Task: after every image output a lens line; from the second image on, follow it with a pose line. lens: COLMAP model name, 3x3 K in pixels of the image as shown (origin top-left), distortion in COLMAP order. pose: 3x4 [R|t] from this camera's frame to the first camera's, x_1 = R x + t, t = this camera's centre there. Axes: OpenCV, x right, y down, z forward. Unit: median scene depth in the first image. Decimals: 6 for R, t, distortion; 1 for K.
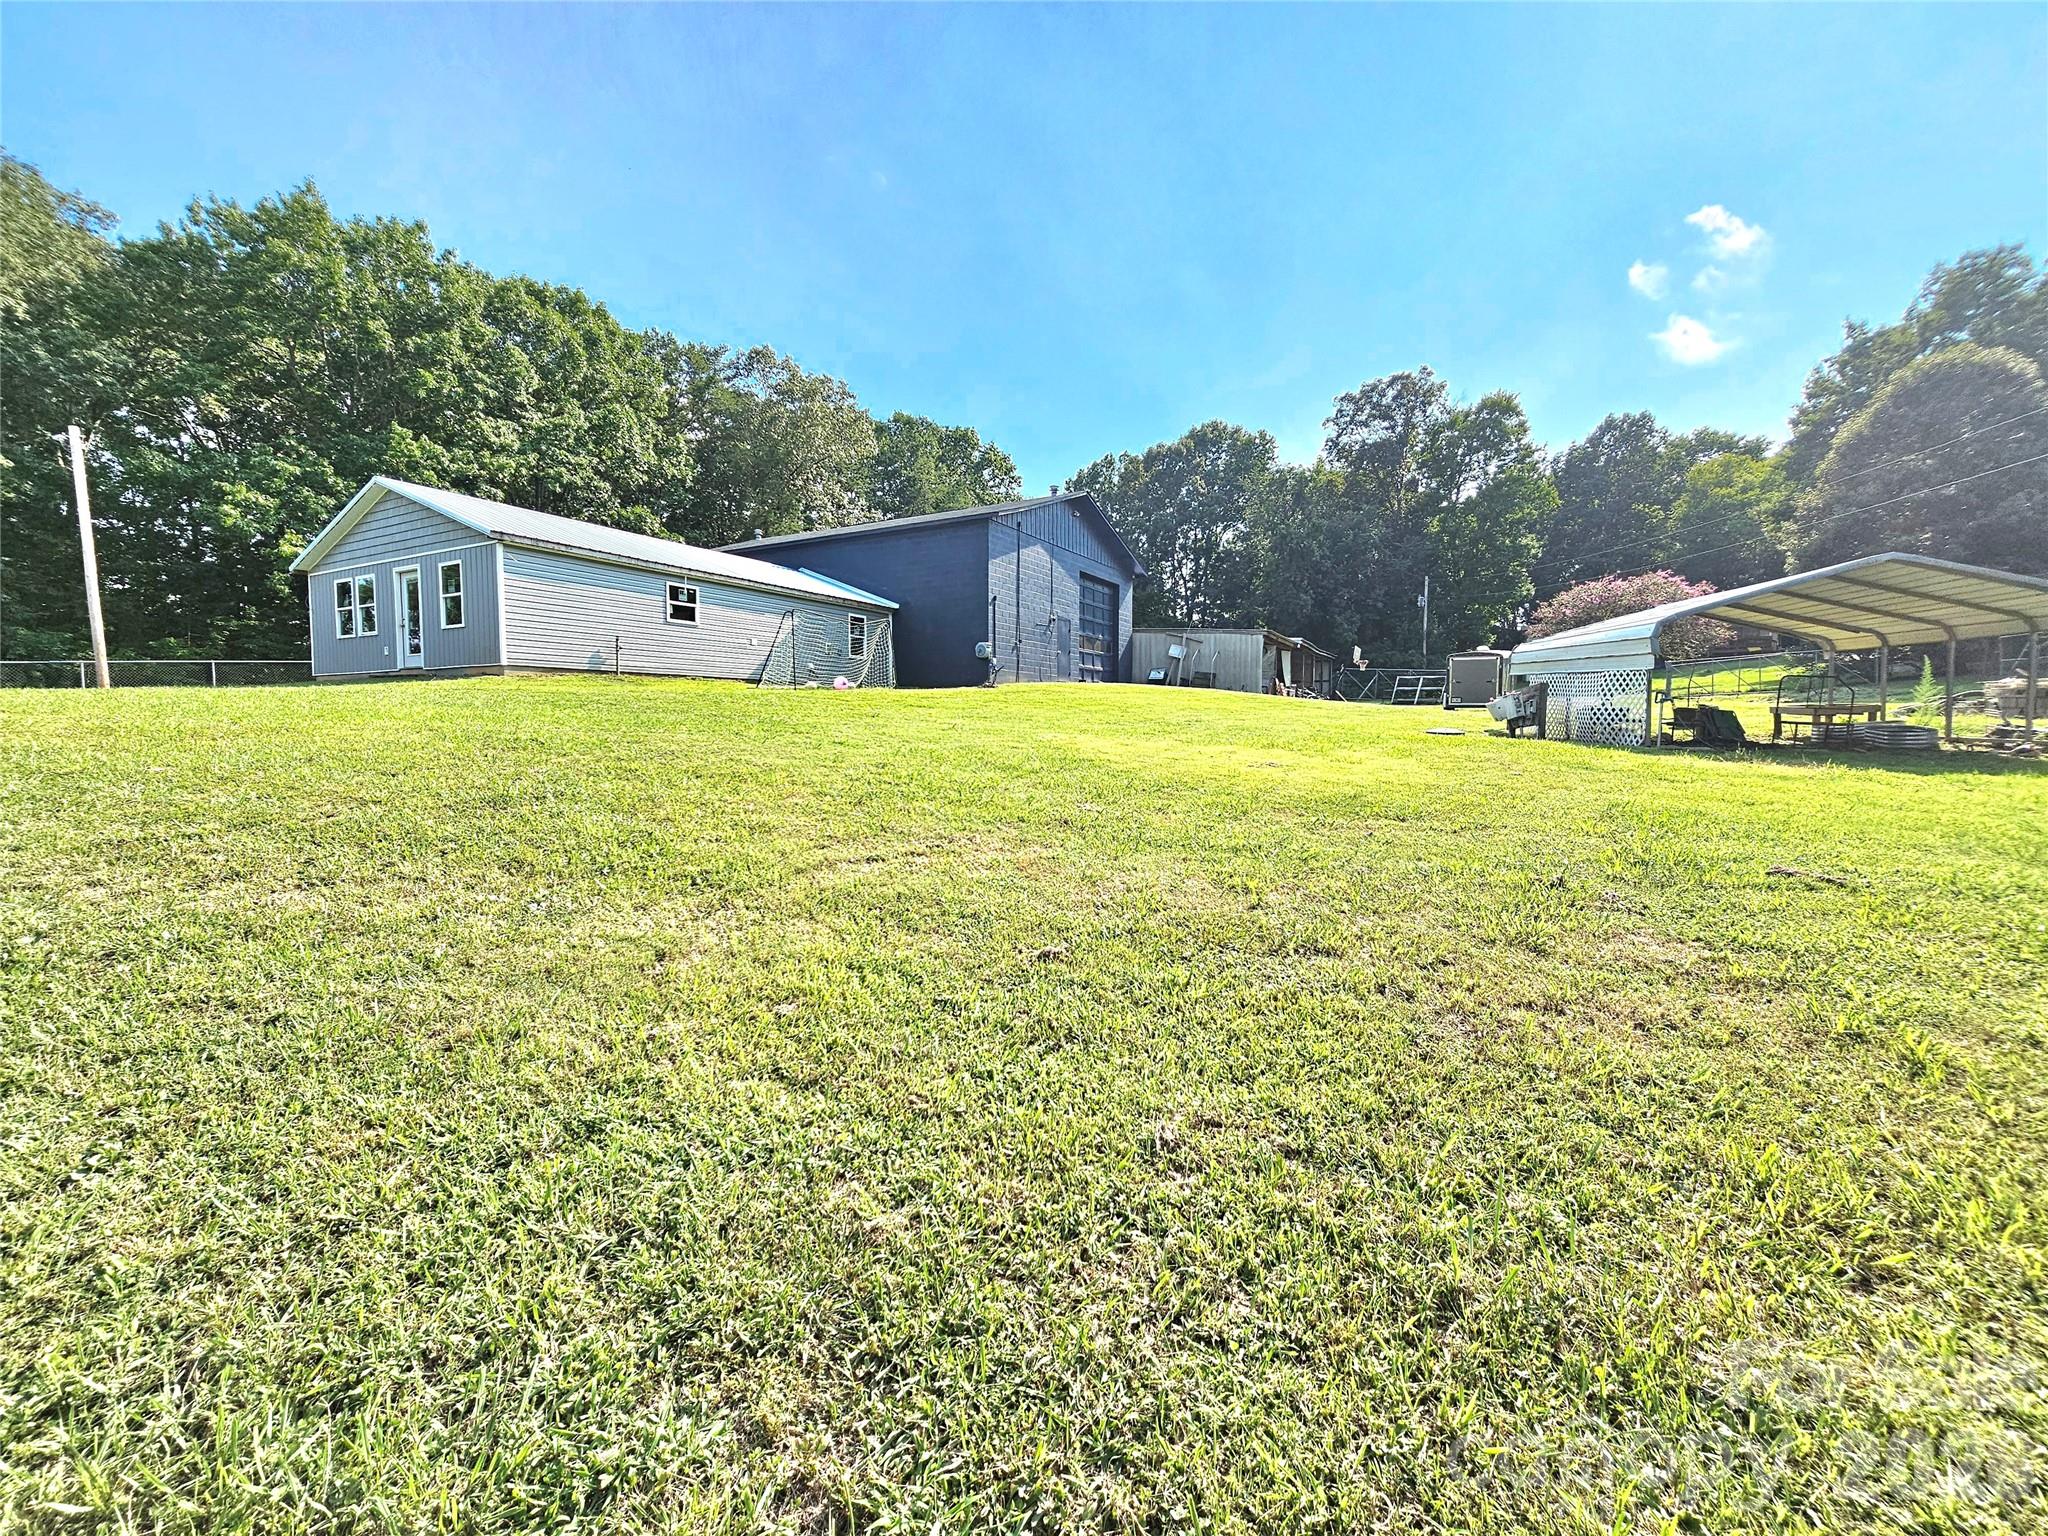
lens RADIAL K [[857.5, 0, 1024.0], [0, 857.5, 768.0], [0, 0, 1]] dist [-0.006803, 0.004473]
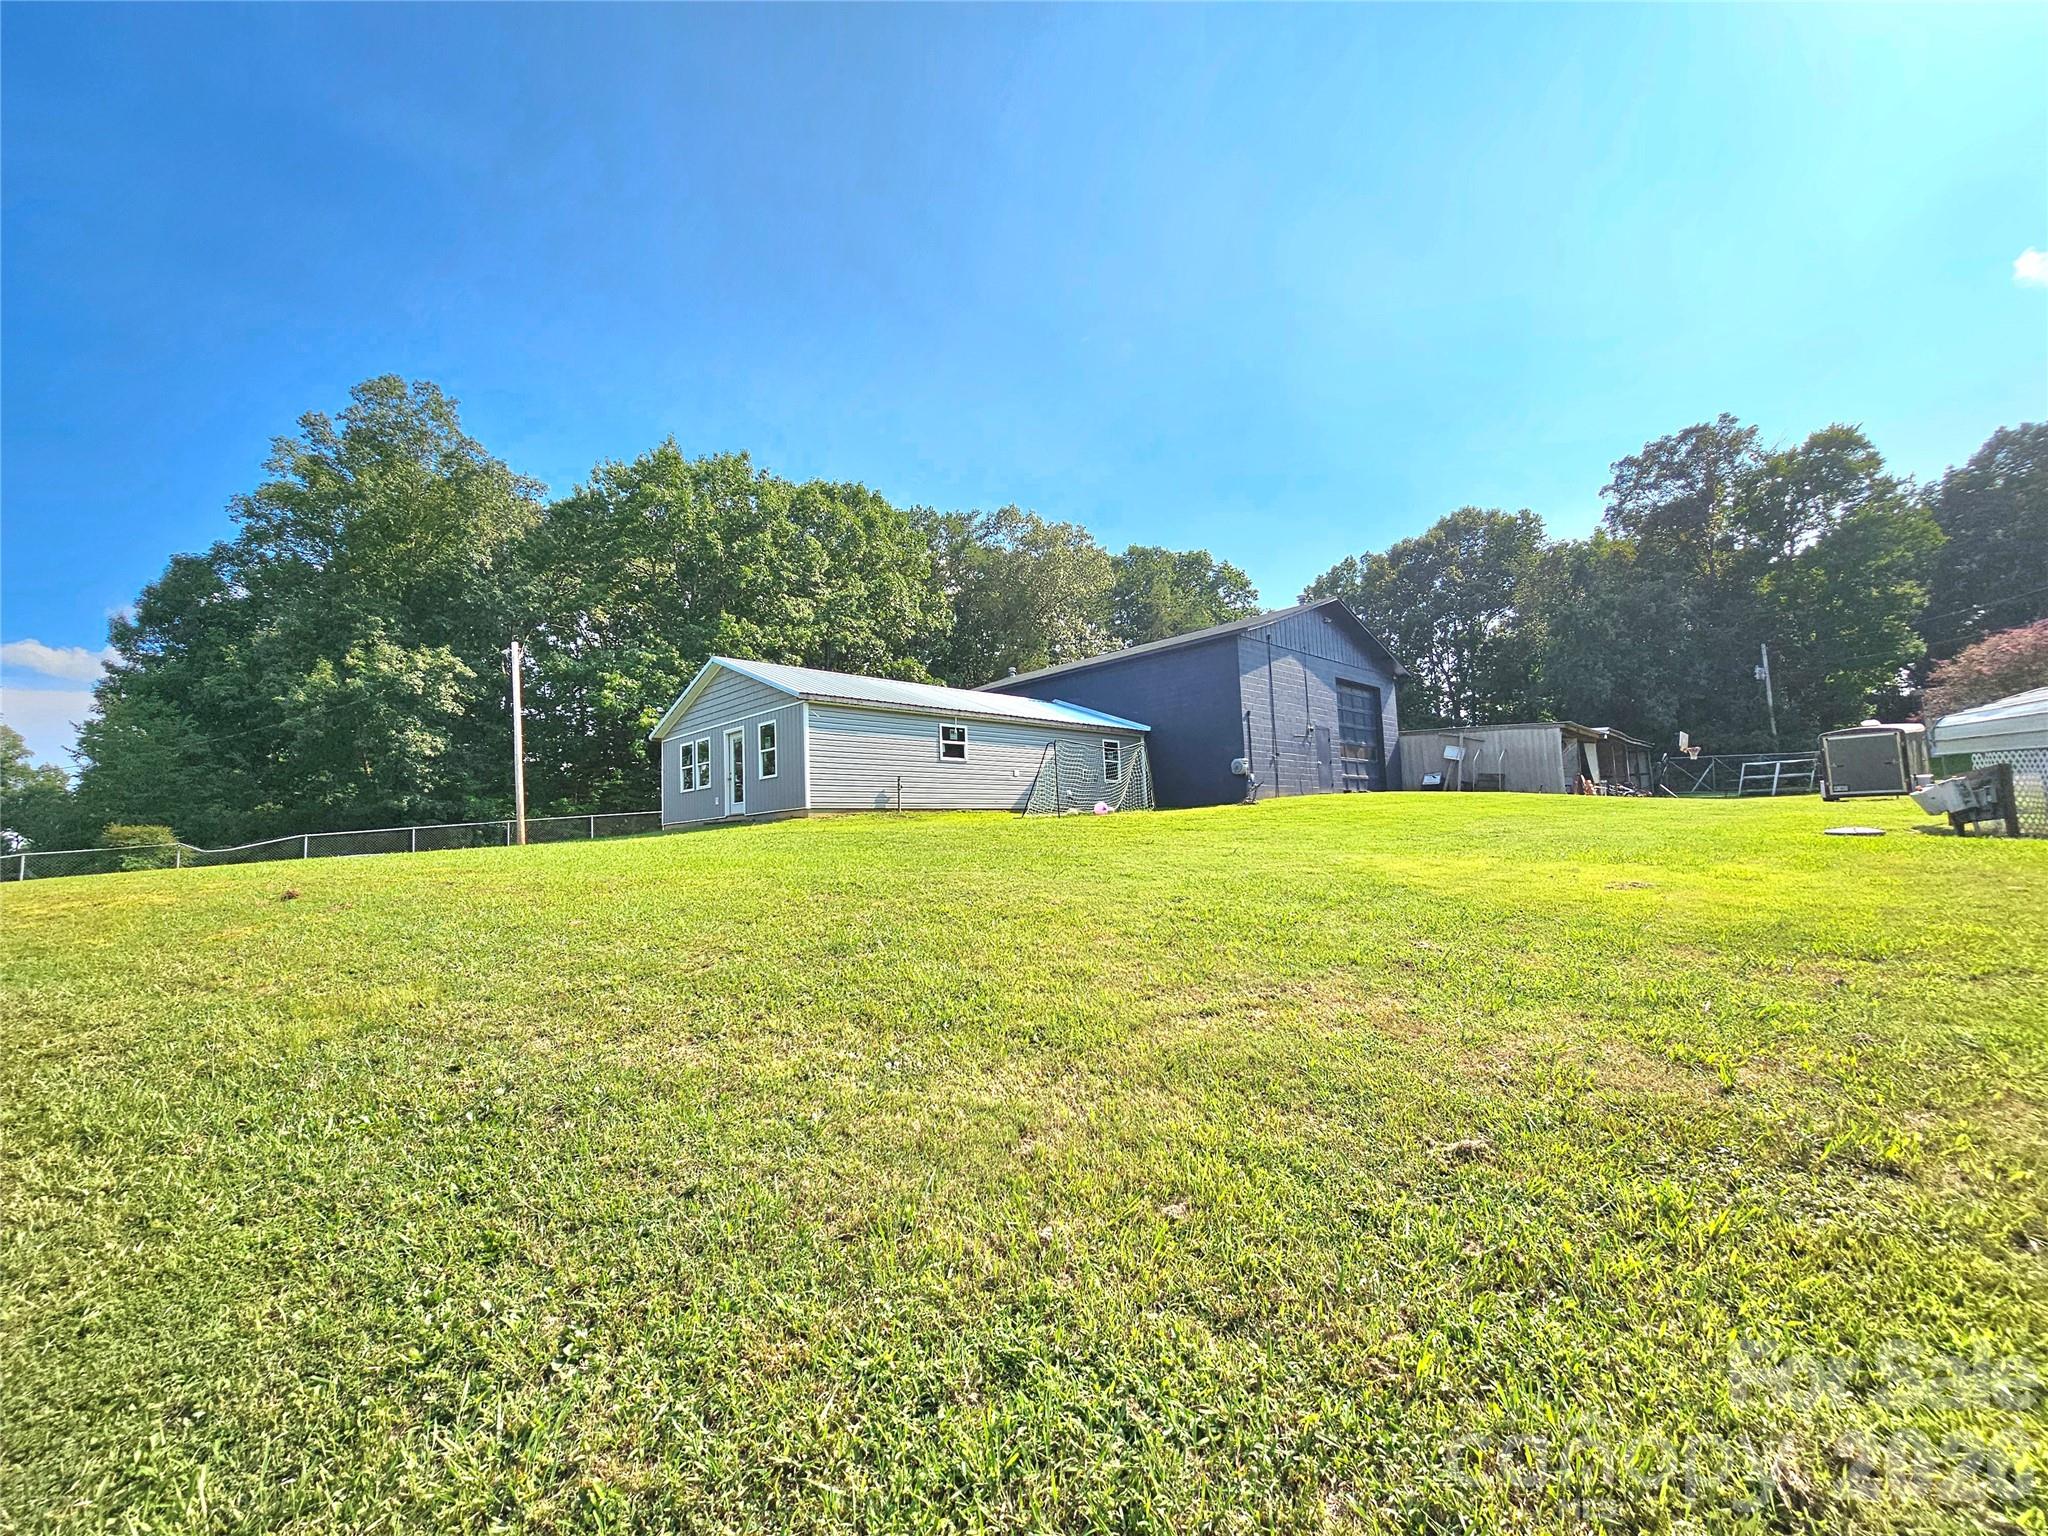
lens RADIAL K [[852.6, 0, 1016.9], [0, 852.6, 766.4], [0, 0, 1]] dist [-0.000747, -0.000775]
pose [[0.957270, -0.064992, -0.281798, -0.016779], [0.025187, 0.989454, -0.142640, -0.005280], [0.288097, 0.129447, 0.948812, 0.006778]]
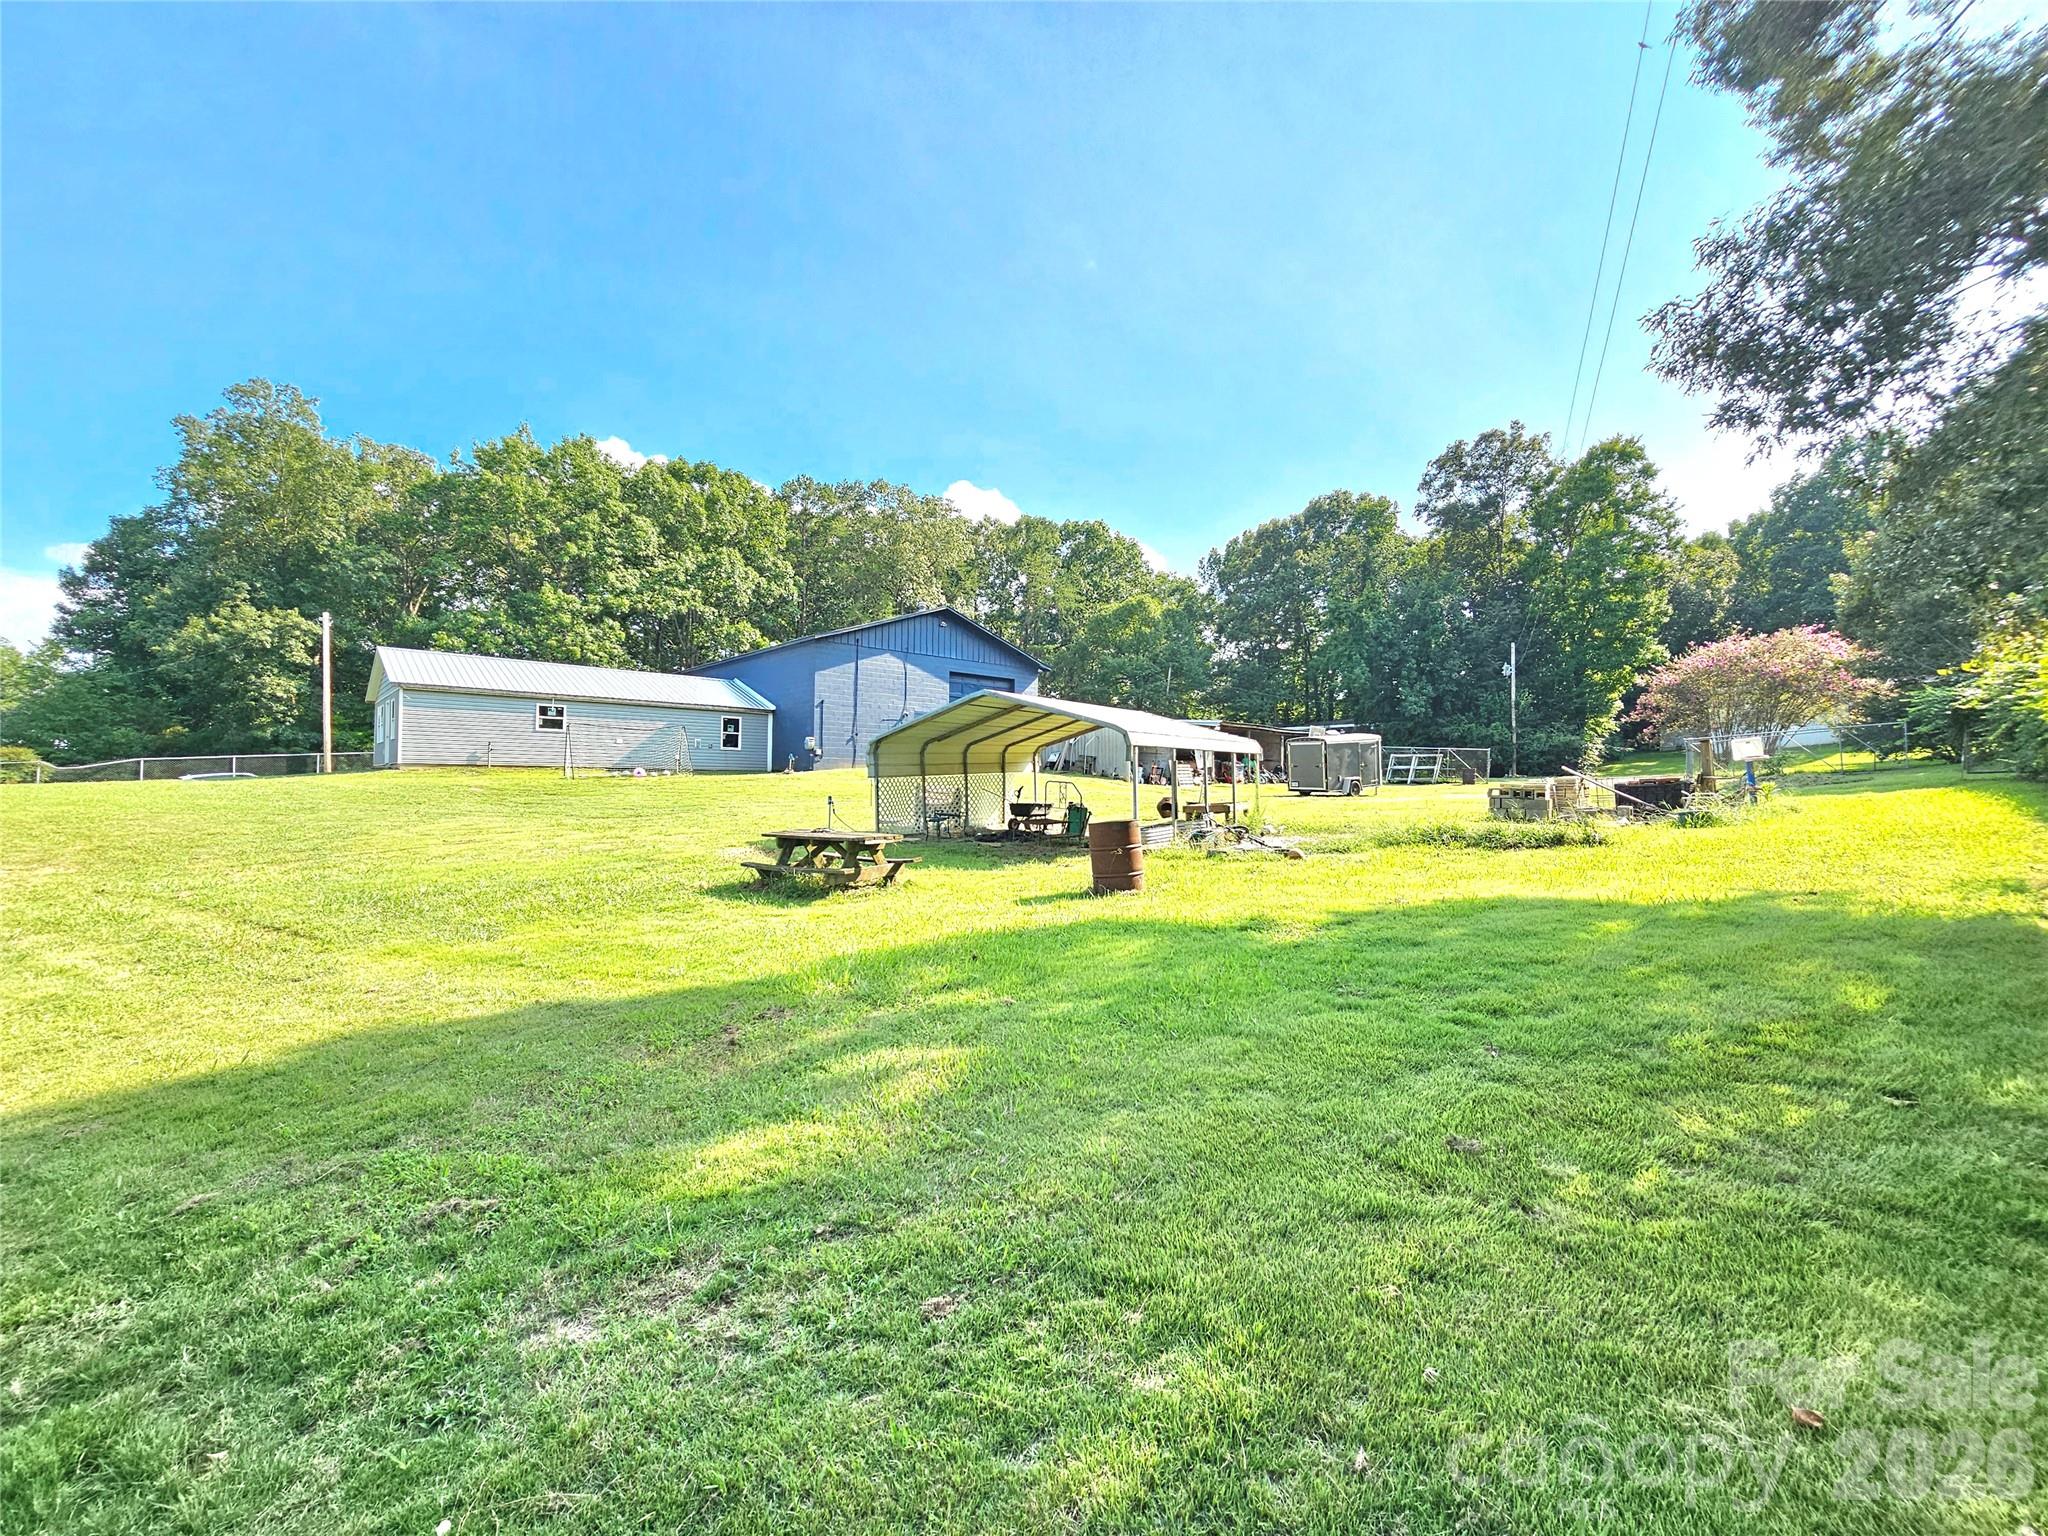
lens RADIAL K [[852.6, 0, 1016.9], [0, 852.6, 766.4], [0, 0, 1]] dist [-0.000747, -0.000775]
pose [[0.942305, 0.003329, -0.334740, 0.641411], [-0.029383, 0.996914, -0.072799, -0.020549], [0.333464, 0.078435, 0.939494, -0.069841]]
